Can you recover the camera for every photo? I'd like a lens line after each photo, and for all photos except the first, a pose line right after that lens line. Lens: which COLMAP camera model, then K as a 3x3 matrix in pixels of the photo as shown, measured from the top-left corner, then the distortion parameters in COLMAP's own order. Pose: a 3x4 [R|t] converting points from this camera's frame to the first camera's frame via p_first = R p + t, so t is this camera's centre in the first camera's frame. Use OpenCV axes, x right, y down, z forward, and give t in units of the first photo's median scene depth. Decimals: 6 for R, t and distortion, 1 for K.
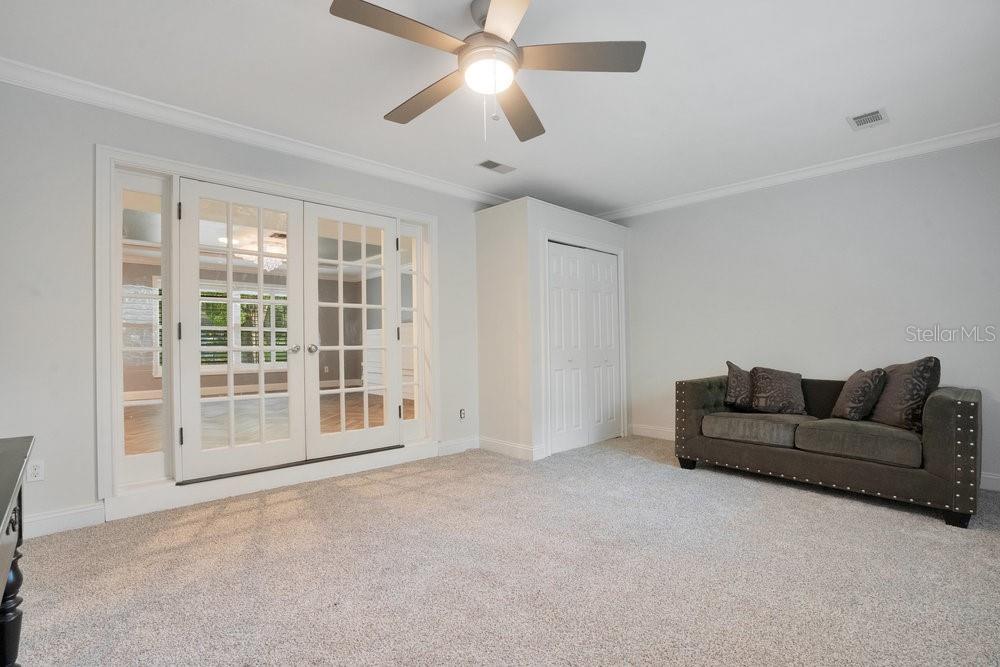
lens RADIAL K [[479.8, 0, 488.4], [0, 479.8, 337.6], [0, 0, 1]] dist [-0.079186, 0.031533]
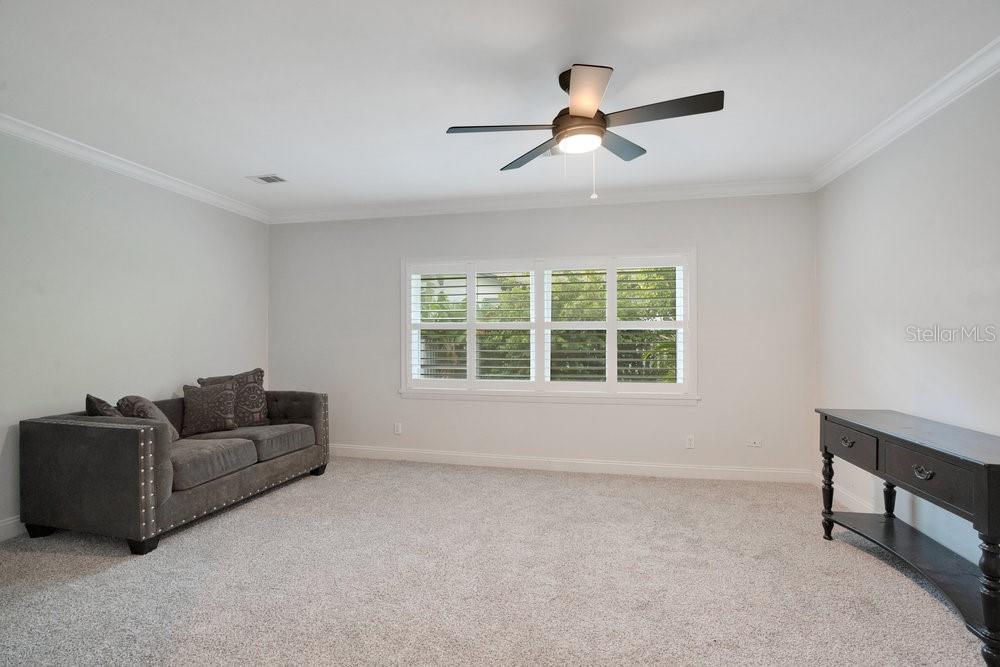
lens RADIAL K [[479.8, 0, 488.4], [0, 479.8, 337.6], [0, 0, 1]] dist [-0.079186, 0.031533]
pose [[-0.575303, 0.007923, 0.817902, -0.534920], [0.002186, 0.999964, -0.008148, -0.036478], [-0.817937, -0.002899, -0.575300, 1.234077]]
